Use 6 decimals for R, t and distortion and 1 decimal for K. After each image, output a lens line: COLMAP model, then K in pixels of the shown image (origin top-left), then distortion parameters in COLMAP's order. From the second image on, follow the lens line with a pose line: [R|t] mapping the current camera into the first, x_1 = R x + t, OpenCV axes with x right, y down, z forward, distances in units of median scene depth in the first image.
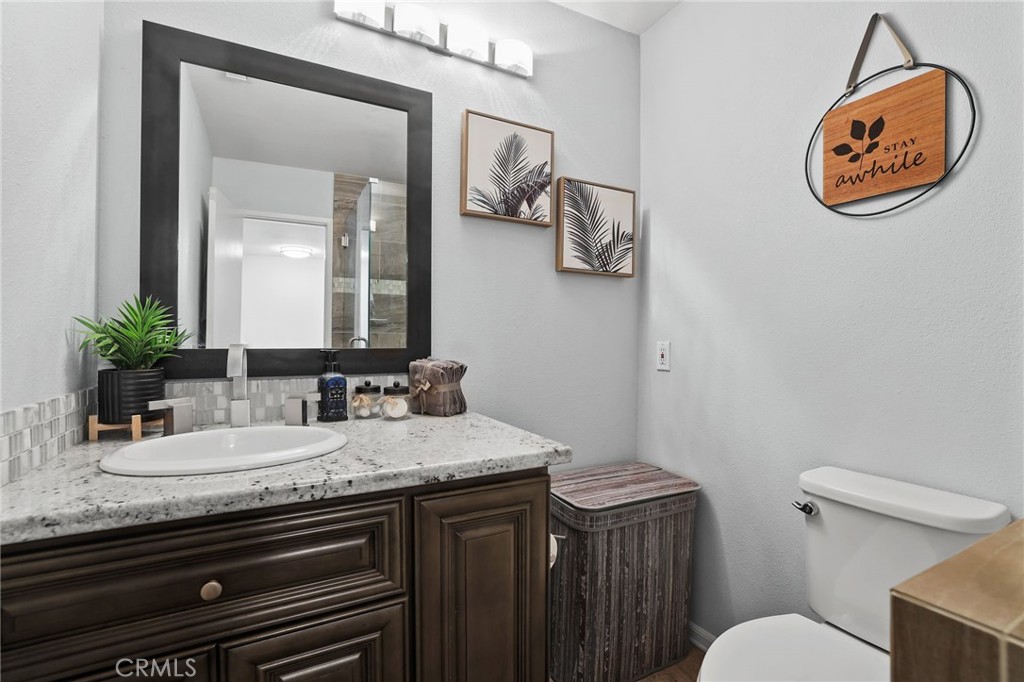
lens RADIAL K [[458.3, 0, 512.2], [0, 458.3, 344.6], [0, 0, 1]] dist [-0.051895, 0.019492]
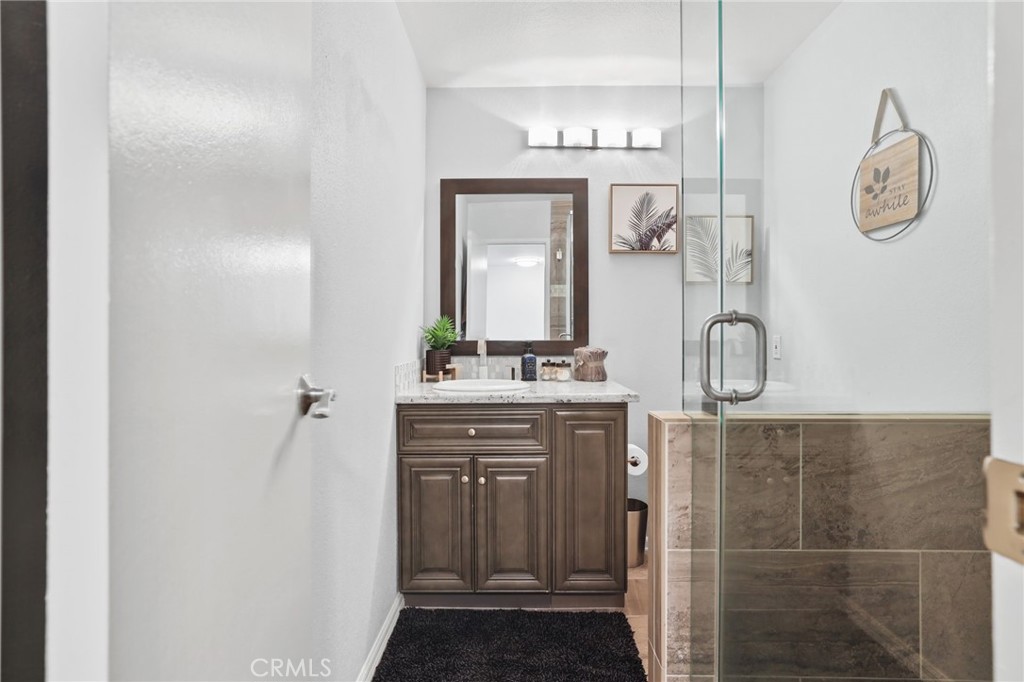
lens RADIAL K [[458.3, 0, 512.2], [0, 458.3, 344.6], [0, 0, 1]] dist [-0.051895, 0.019492]
pose [[0.882775, 0.003815, -0.469780, 0.390469], [0.002484, 0.999915, 0.012787, 0.001922], [0.469789, -0.012455, 0.882691, -0.615737]]
